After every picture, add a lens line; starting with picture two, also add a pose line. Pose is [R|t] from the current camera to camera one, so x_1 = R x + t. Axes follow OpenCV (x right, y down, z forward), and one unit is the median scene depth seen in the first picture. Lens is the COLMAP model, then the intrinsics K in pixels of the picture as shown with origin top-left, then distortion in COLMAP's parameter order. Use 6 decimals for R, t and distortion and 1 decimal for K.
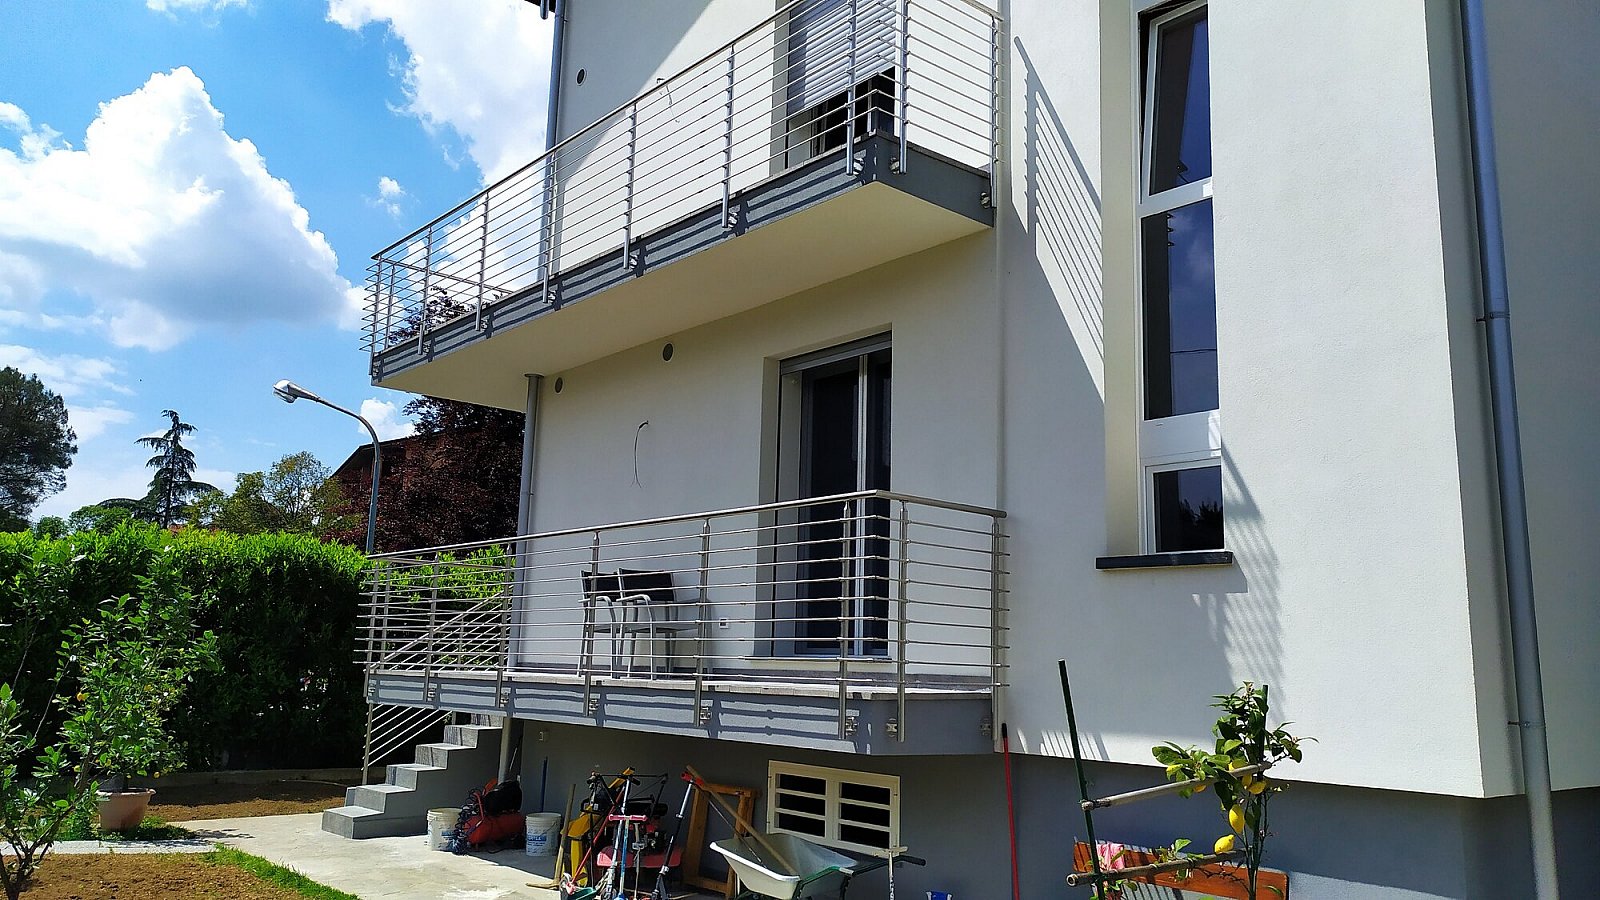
lens RADIAL K [[1198.9, 0, 789.4], [0, 1198.9, 447.1], [0, 0, 1]] dist [0.059079, -0.050772]
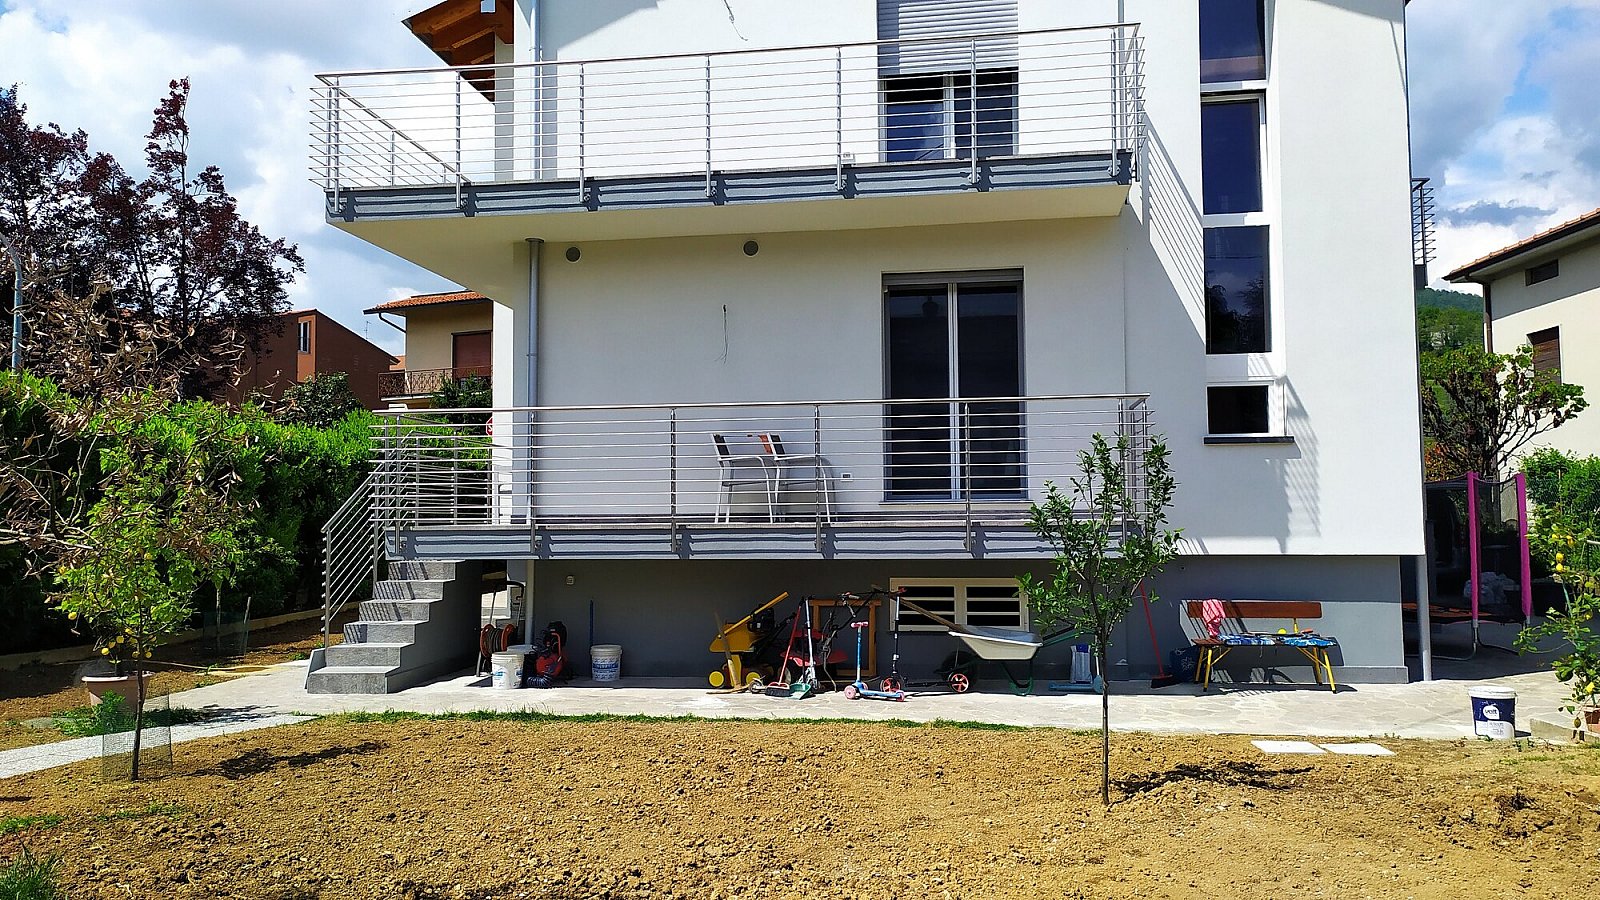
lens RADIAL K [[1198.9, 0, 783.1], [0, 1198.9, 449.5], [0, 0, 1]] dist [0.059079, -0.050772]
pose [[0.760439, 0.003146, 0.649402, -1.012656], [-0.087146, 0.991438, 0.097244, -0.001554], [-0.643535, -0.130541, 0.754202, 0.087871]]
